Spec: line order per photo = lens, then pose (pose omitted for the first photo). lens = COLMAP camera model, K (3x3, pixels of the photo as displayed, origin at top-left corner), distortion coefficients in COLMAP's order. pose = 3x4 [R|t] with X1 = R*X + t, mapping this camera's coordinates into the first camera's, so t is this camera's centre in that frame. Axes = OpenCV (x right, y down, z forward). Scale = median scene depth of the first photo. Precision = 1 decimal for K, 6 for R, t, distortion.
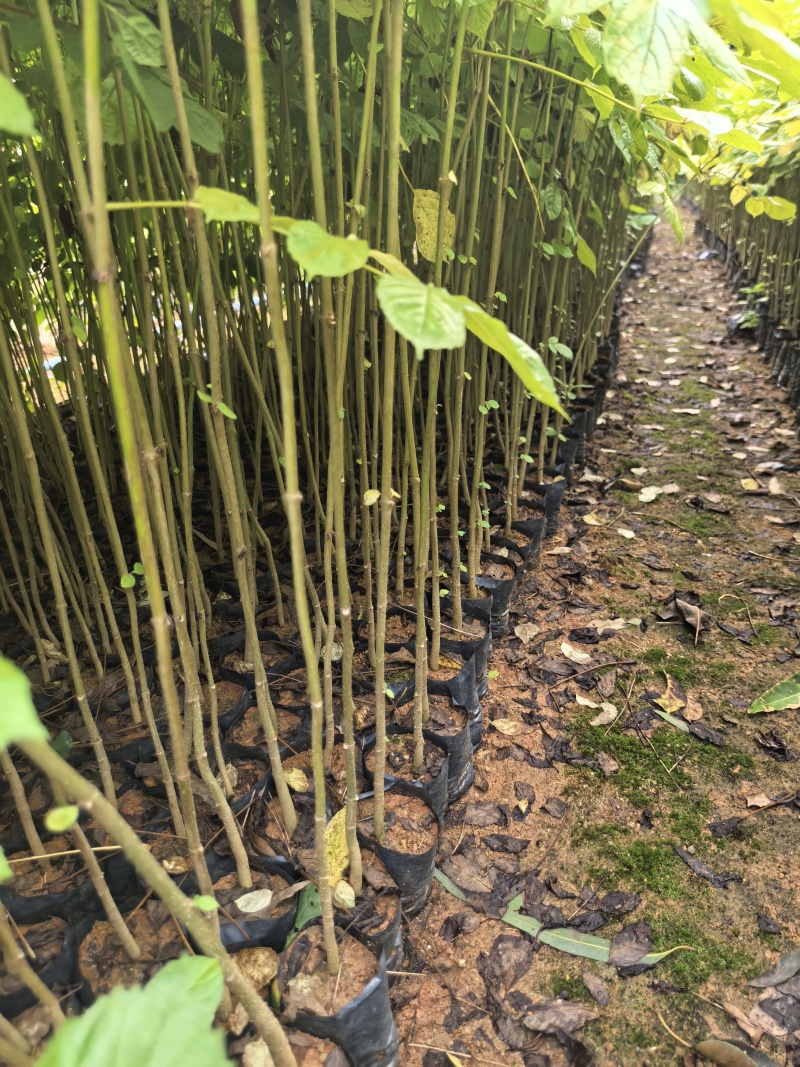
lens RADIAL K [[741.3, 0, 403.4], [0, 741.3, 528.5], [0, 0, 1]] dist [0.018713, -0.005971]
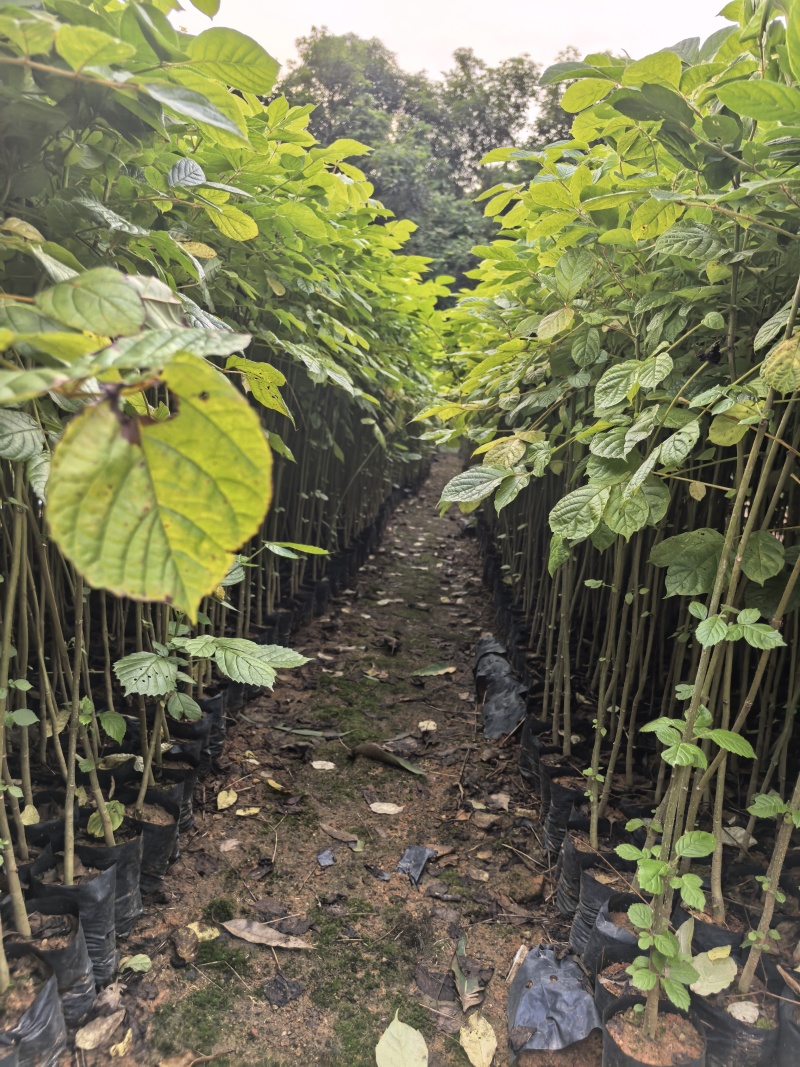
lens RADIAL K [[741.3, 0, 393.3], [0, 741.3, 533.0], [0, 0, 1]] dist [0.018713, -0.005971]
pose [[0.971242, 0.062929, 0.229628, -0.024190], [0.006258, 0.957360, -0.288831, 0.266340], [-0.238013, 0.281961, 0.929434, -0.513276]]
